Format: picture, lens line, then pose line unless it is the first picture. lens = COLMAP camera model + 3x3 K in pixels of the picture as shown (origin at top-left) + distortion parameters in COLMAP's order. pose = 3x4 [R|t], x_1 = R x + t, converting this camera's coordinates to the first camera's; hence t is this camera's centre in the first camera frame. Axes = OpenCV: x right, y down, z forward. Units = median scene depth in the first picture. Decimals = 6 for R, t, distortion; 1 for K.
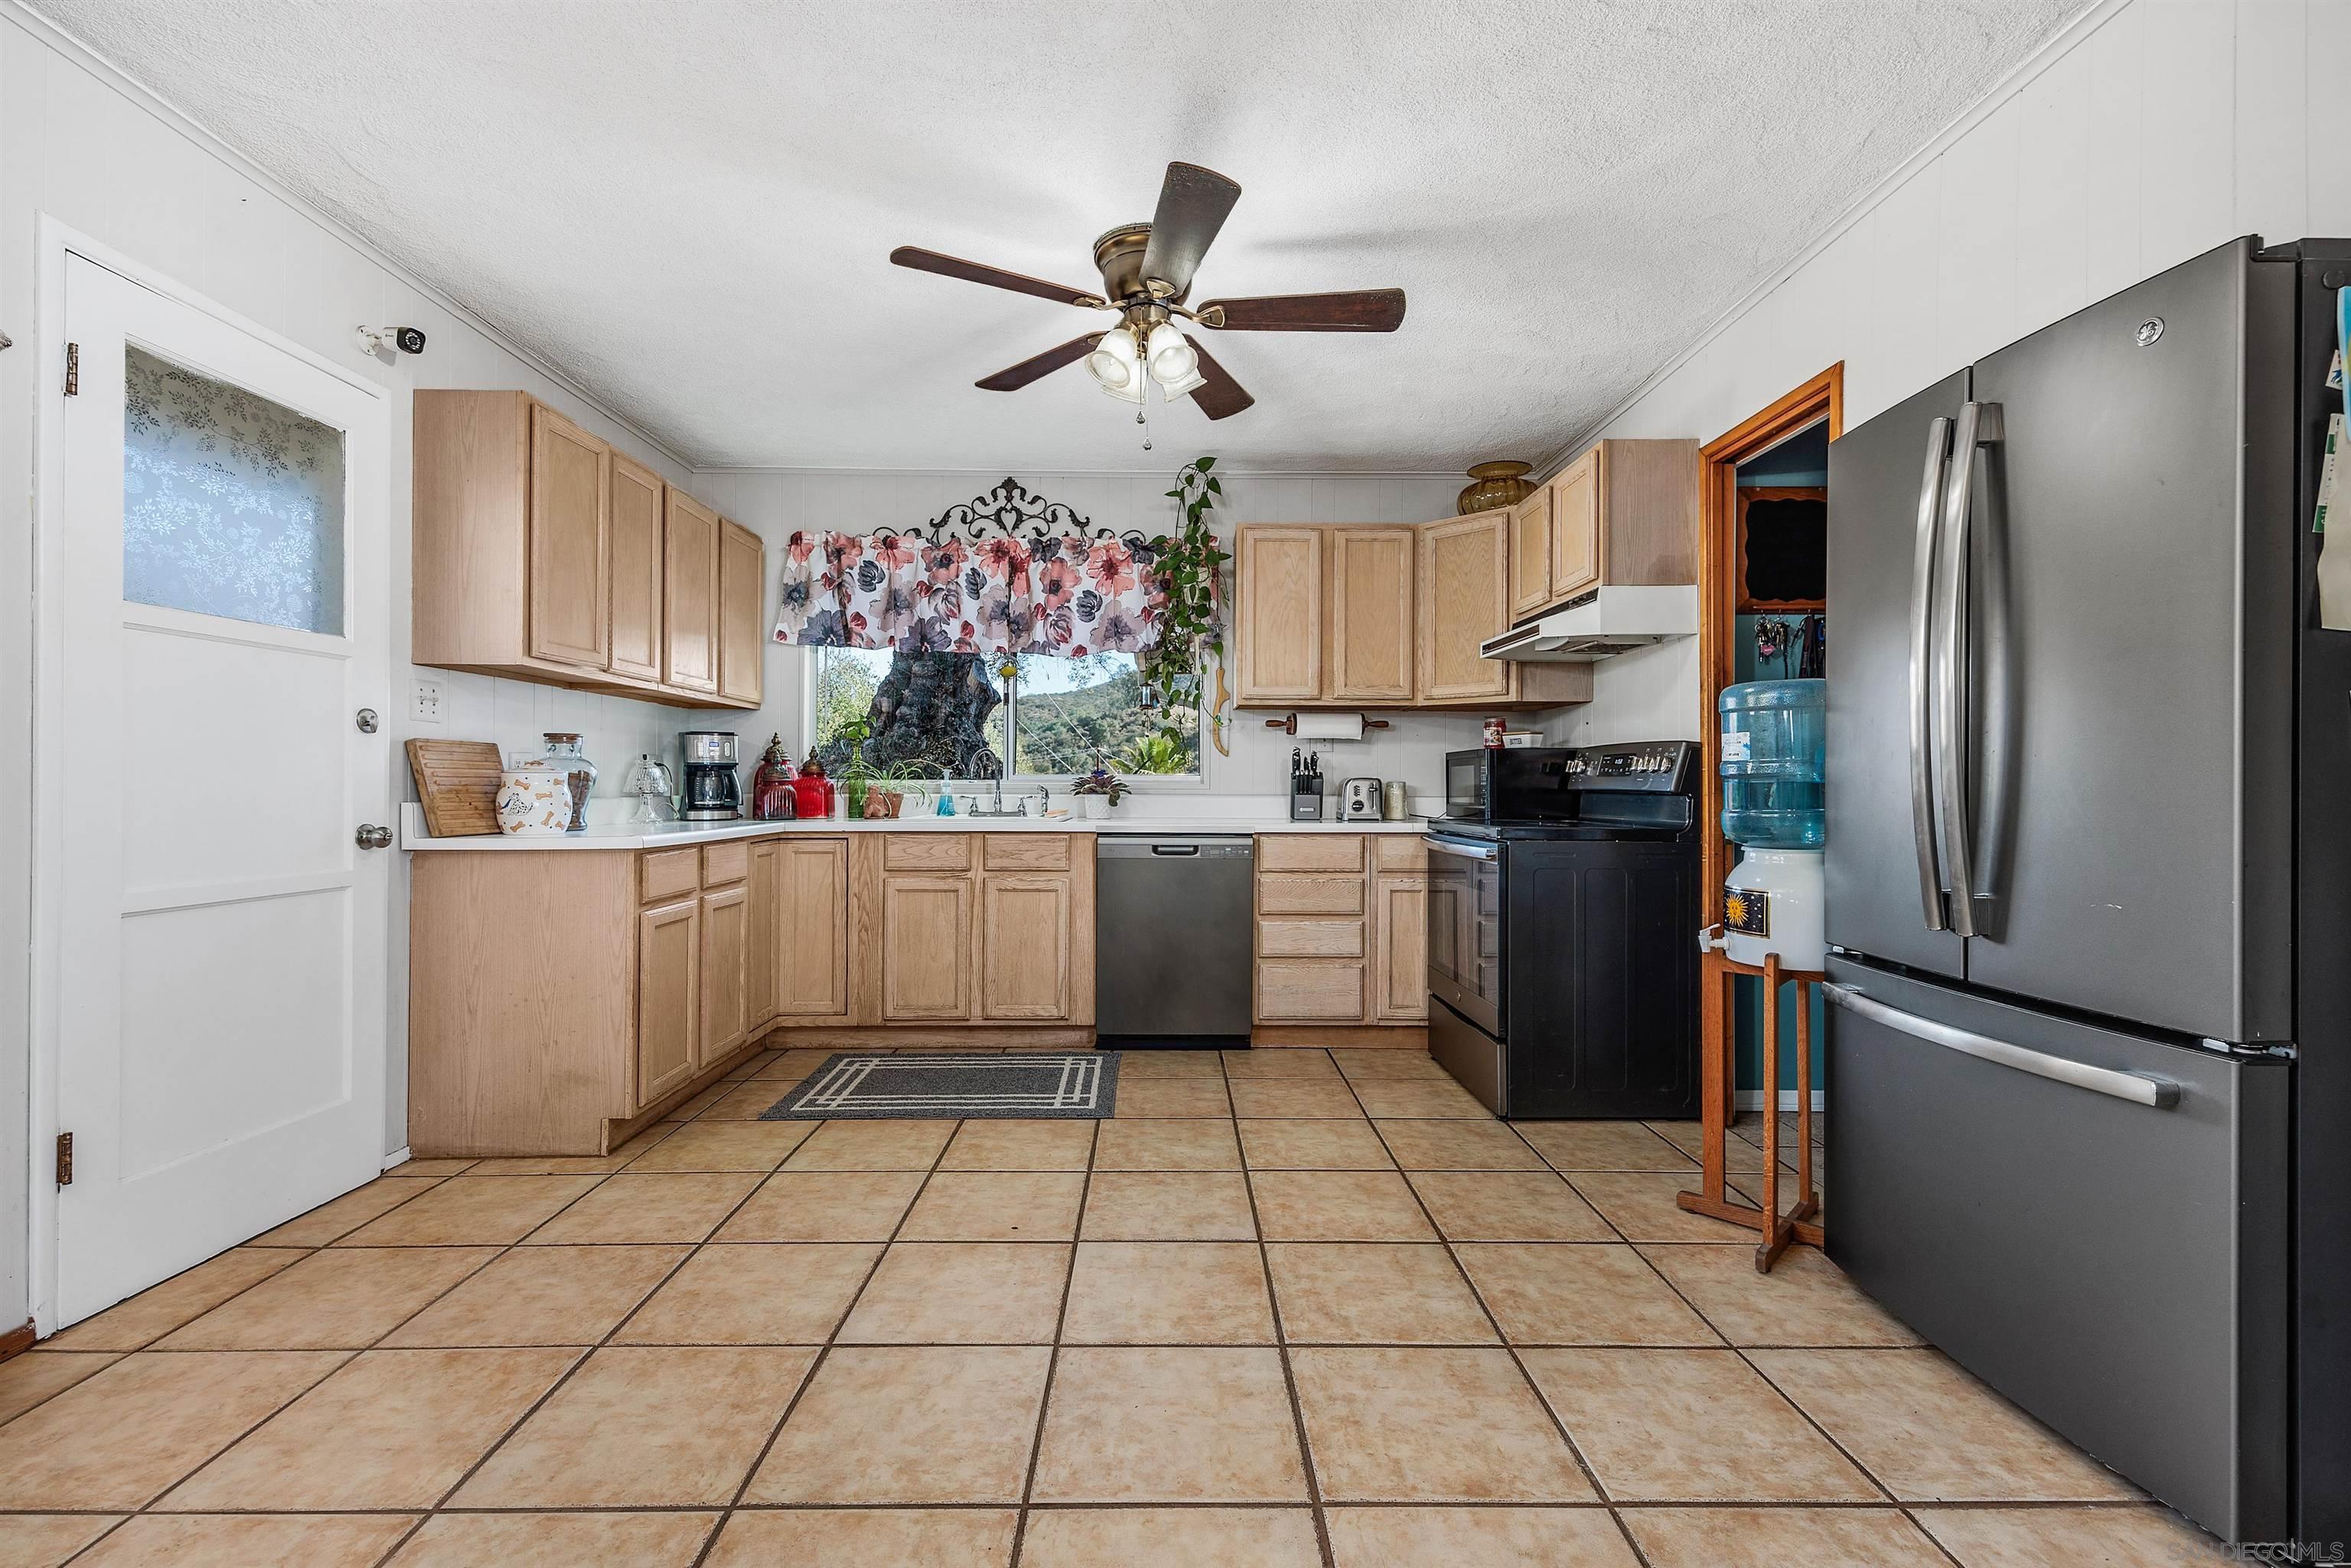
lens RADIAL K [[1009.2, 0, 1168.5], [0, 1009.2, 785.5], [0, 0, 1]] dist [0.018758, -0.002669]
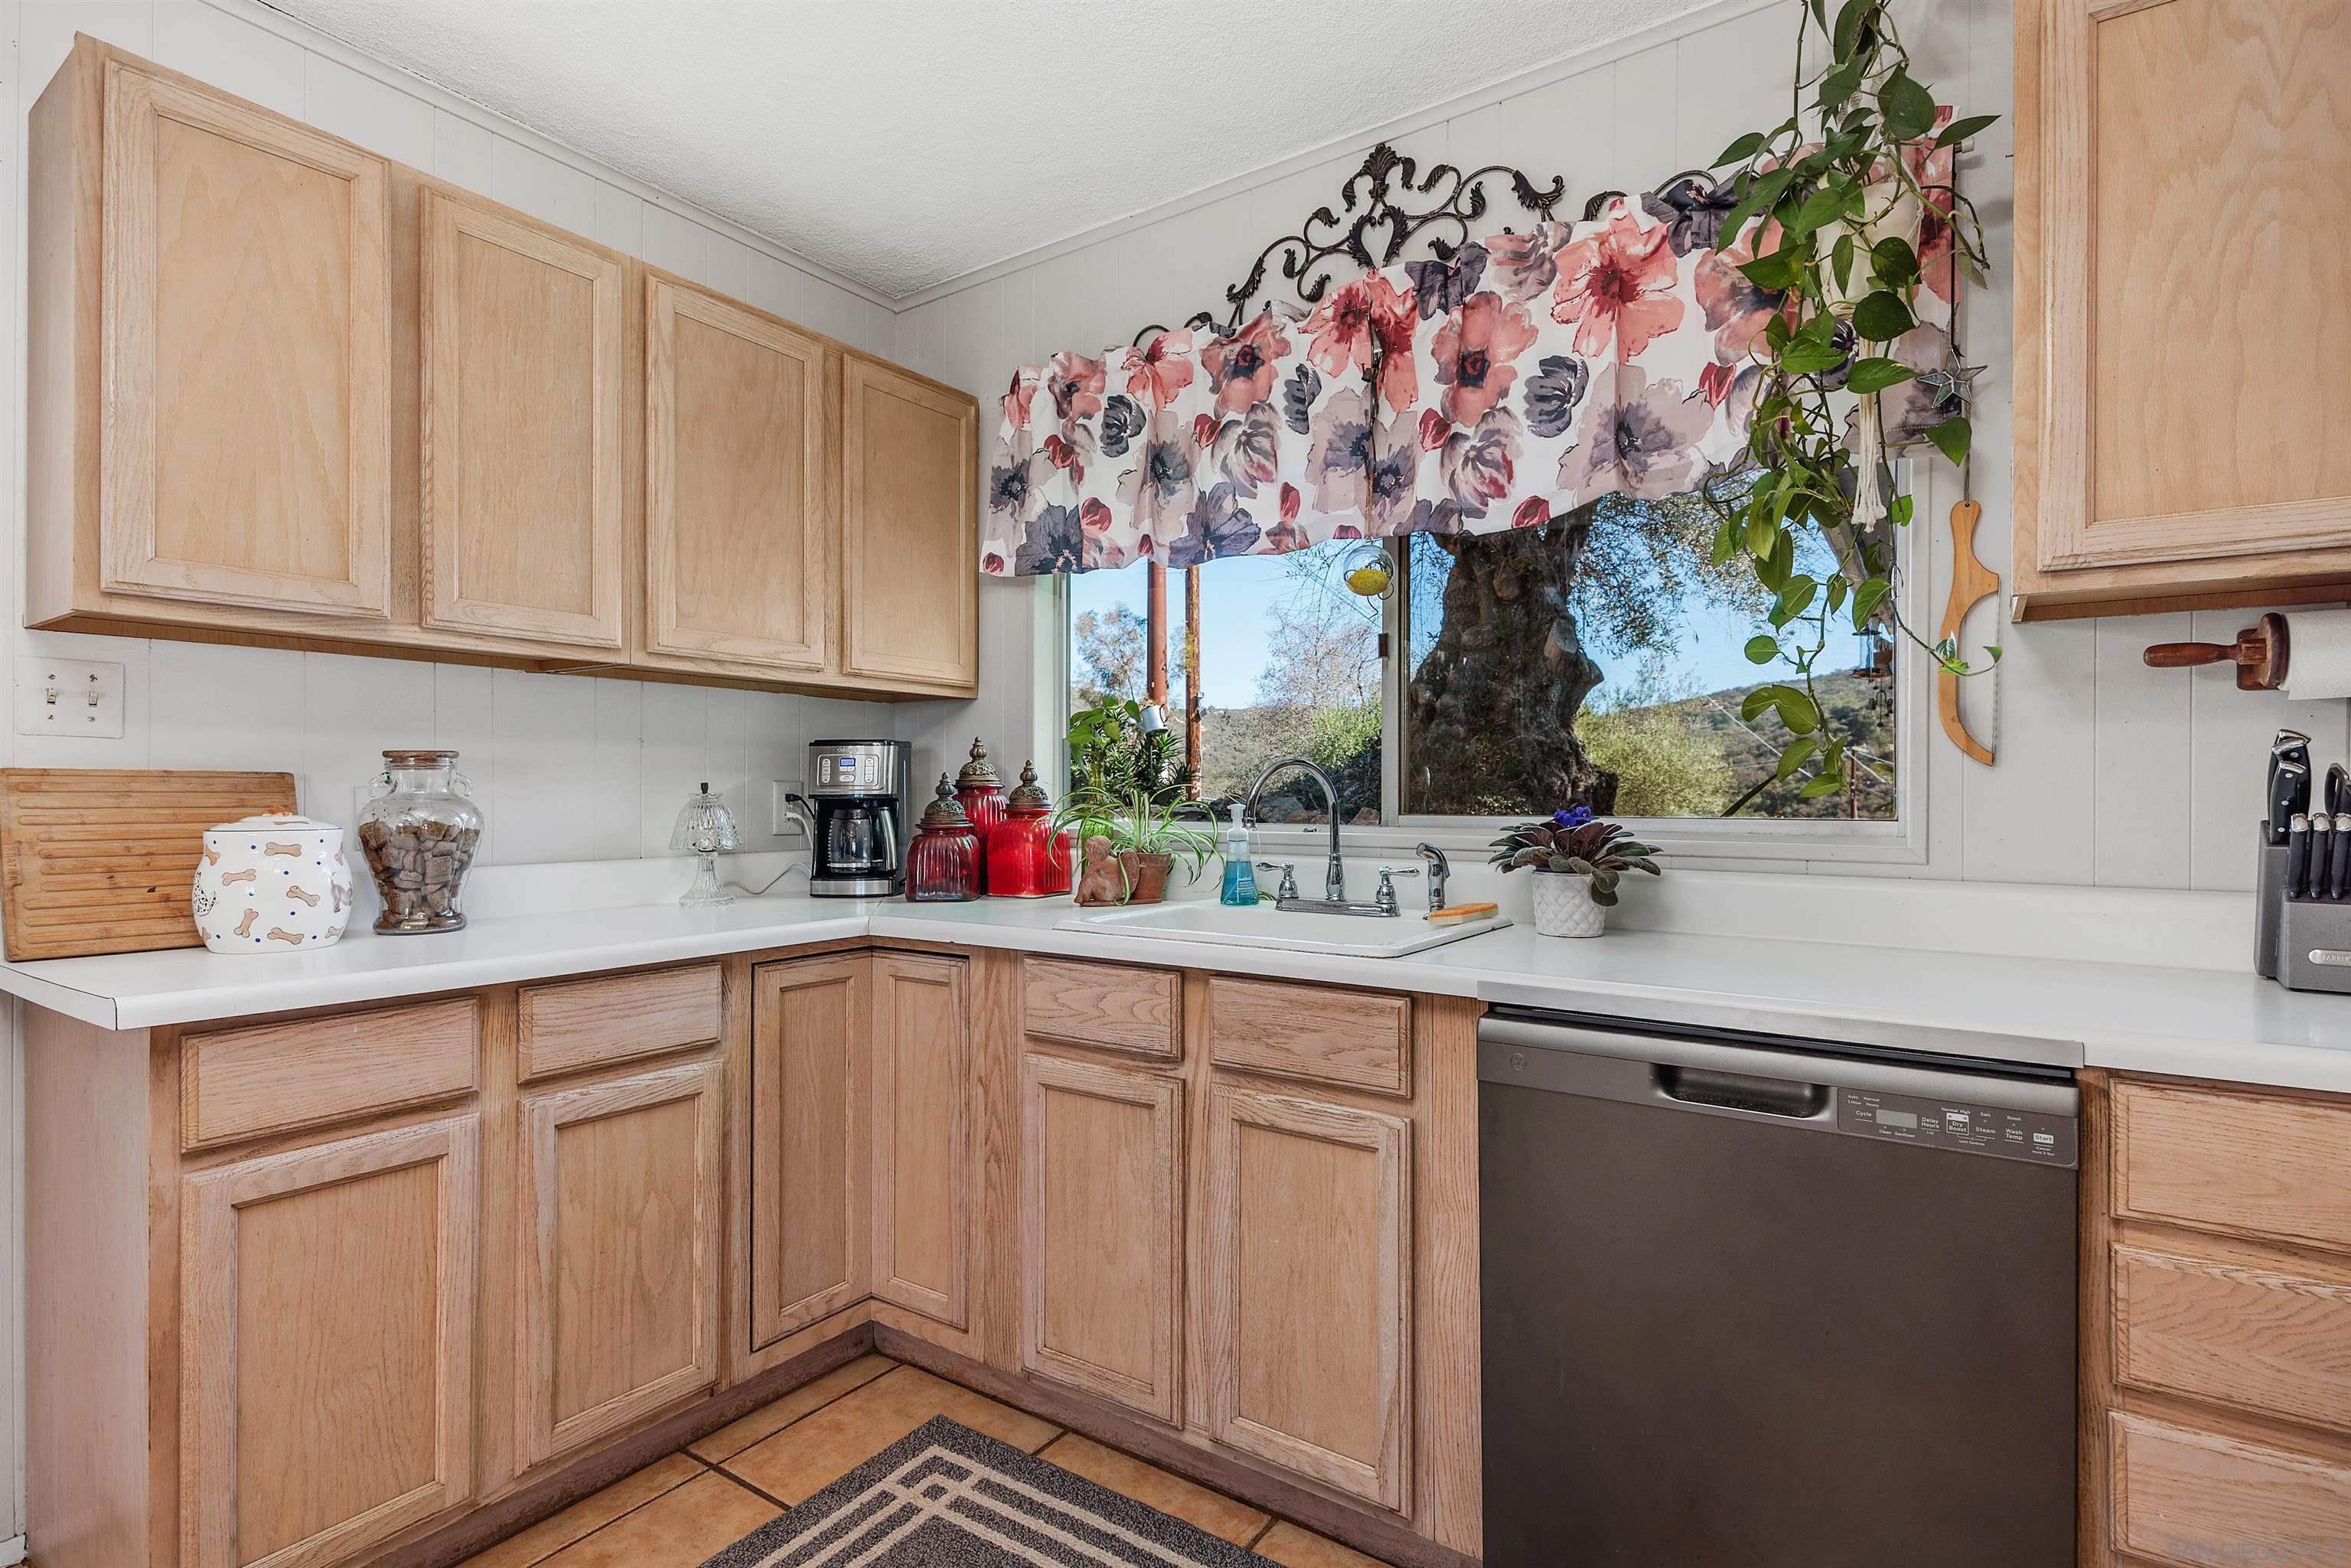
lens RADIAL K [[1150.1, 0, 1155.5], [0, 1150.1, 793.7], [0, 0, 1]] dist [0.015948, -0.001330]
pose [[0.814382, -0.003263, -0.580319, 0.060105], [0.001421, 0.999992, -0.003628, -0.020419], [0.580327, 0.002129, 0.814381, 0.574195]]
